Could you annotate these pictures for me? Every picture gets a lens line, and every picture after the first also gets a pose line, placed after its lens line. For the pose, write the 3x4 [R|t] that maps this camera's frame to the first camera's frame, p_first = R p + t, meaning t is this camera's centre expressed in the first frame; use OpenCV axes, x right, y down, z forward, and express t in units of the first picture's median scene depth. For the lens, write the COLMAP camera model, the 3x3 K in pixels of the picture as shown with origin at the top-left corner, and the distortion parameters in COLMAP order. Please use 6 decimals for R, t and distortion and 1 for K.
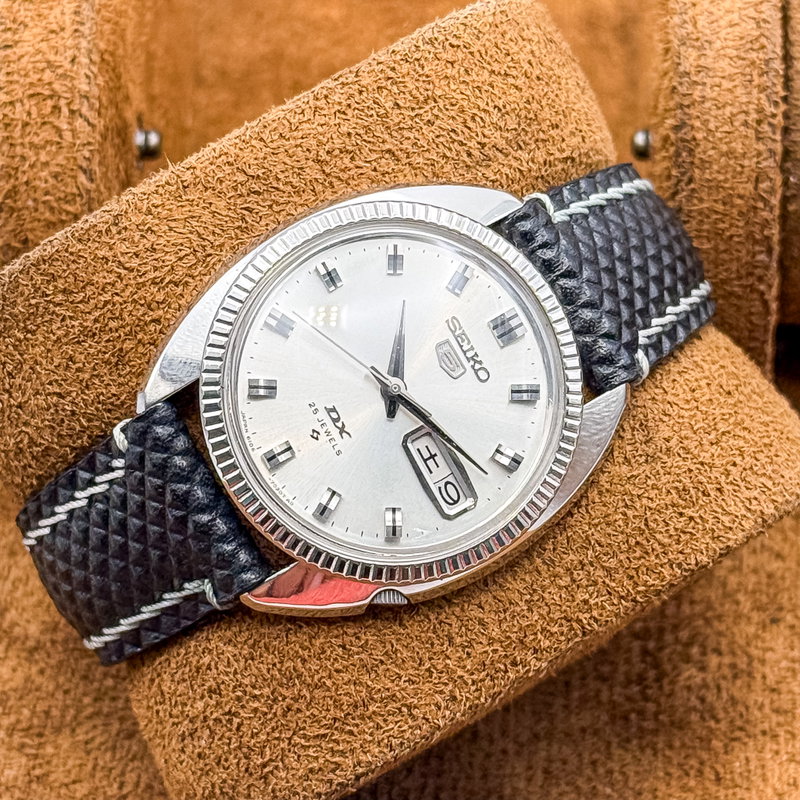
lens RADIAL K [[2746.2, 0, 399.5], [0, 2746.2, 400.6], [0, 0, 1]] dist [0.209624, -1.967696]
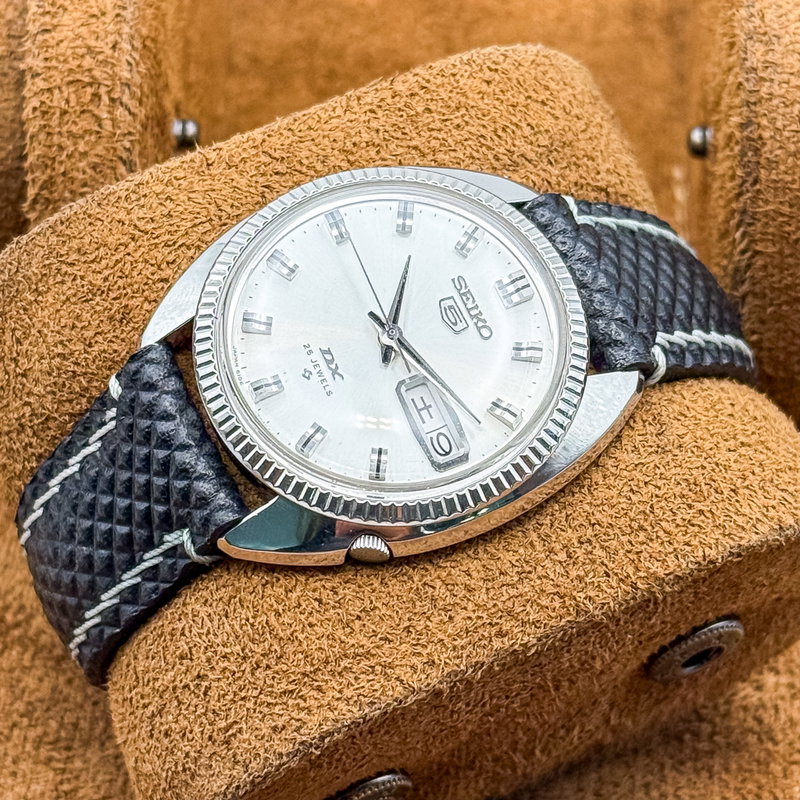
lens RADIAL K [[2746.2, 0, 399.5], [0, 2746.2, 400.6], [0, 0, 1]] dist [0.209624, -1.967696]
pose [[0.992865, 0.048563, -0.108908, 0.105069], [-0.080142, 0.948047, -0.307872, 0.308842], [0.088299, 0.314403, 0.945174, 0.083491]]
